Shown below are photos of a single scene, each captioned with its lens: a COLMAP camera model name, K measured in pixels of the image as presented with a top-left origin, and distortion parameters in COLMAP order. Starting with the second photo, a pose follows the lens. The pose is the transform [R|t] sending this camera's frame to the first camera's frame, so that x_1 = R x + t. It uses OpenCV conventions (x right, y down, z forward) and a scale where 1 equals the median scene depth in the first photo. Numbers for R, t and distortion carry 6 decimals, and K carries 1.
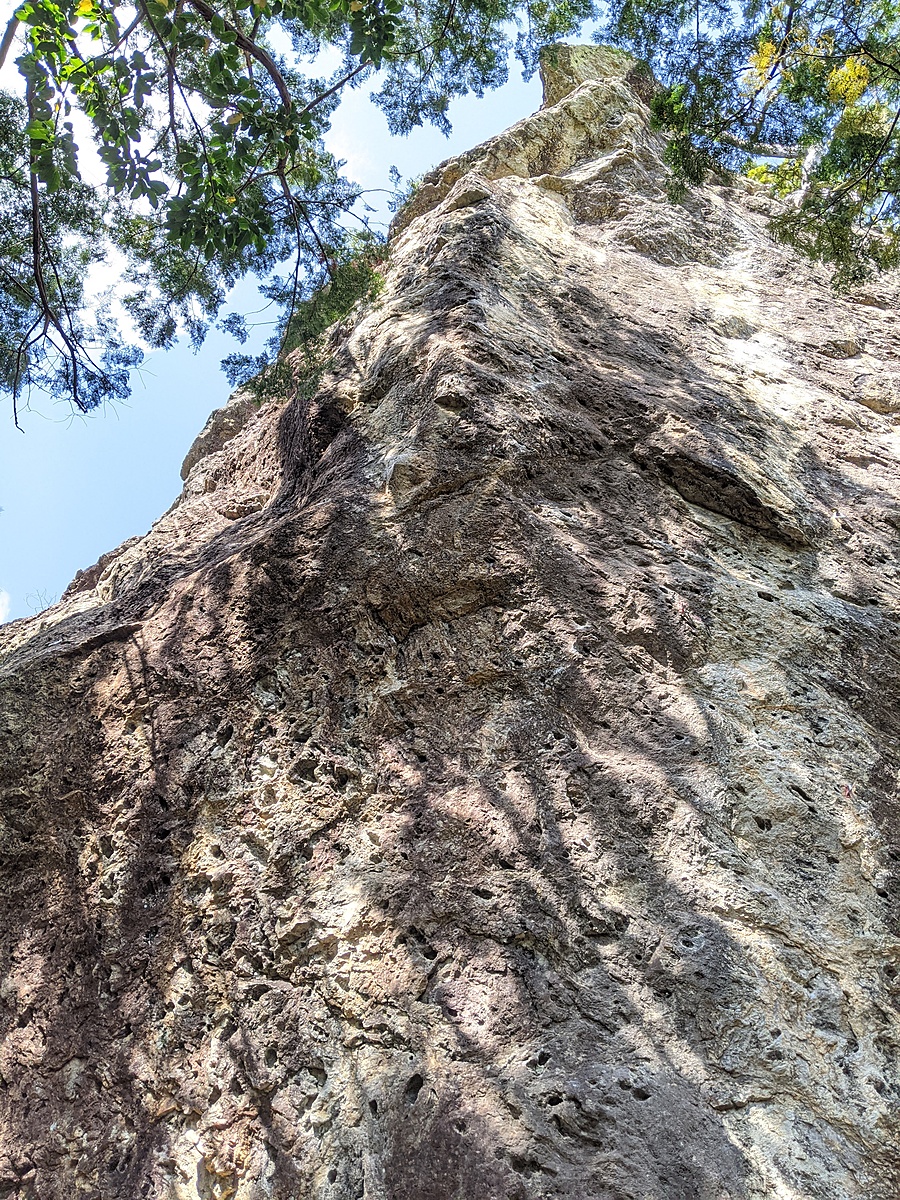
lens RADIAL K [[952.1, 0, 450.7], [0, 952.1, 598.0], [0, 0, 1]] dist [0.046113, -0.071813]
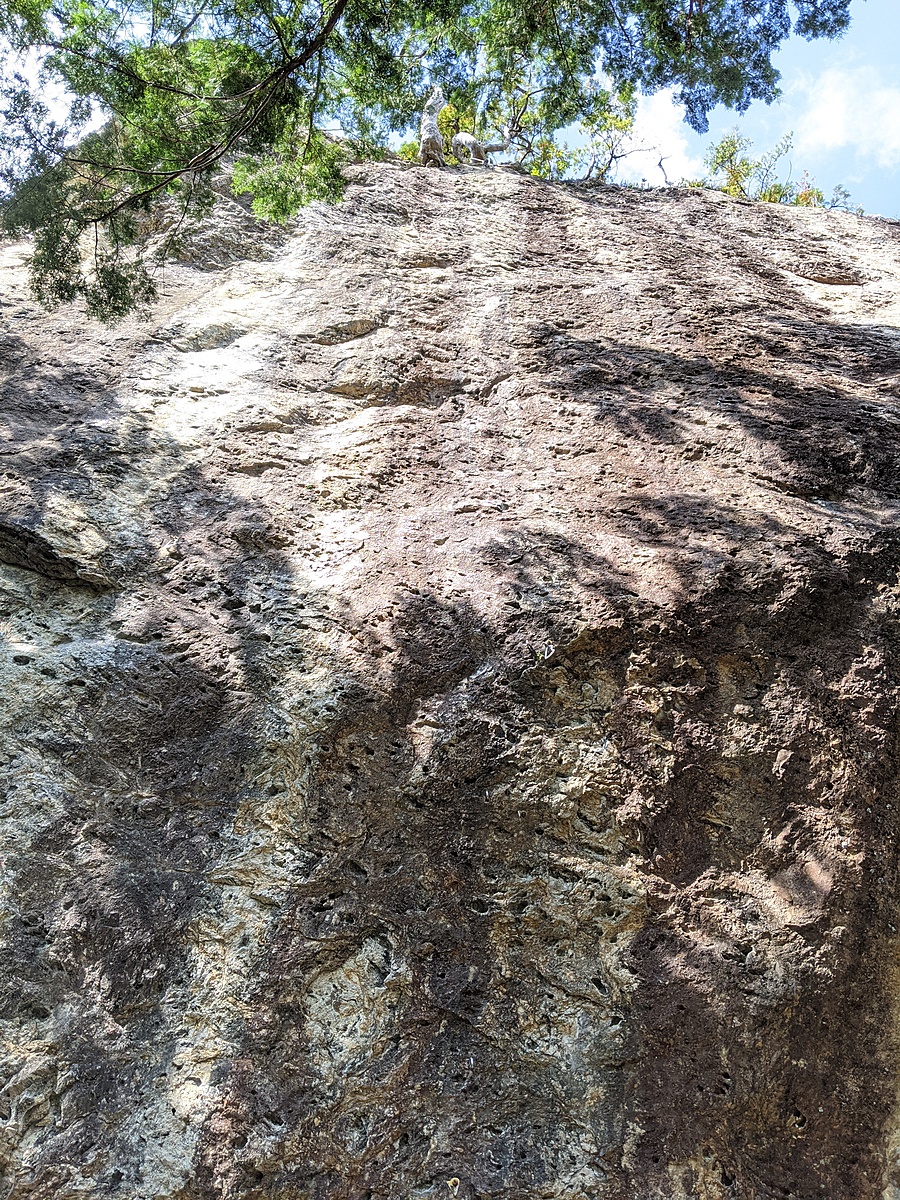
lens RADIAL K [[952.1, 0, 449.6], [0, 952.1, 605.0], [0, 0, 1]] dist [0.046113, -0.071813]
pose [[0.977683, -0.210085, -0.000786, 0.564895], [0.209906, 0.976684, 0.045034, -0.006392], [-0.008693, -0.044195, 0.998985, -0.001561]]
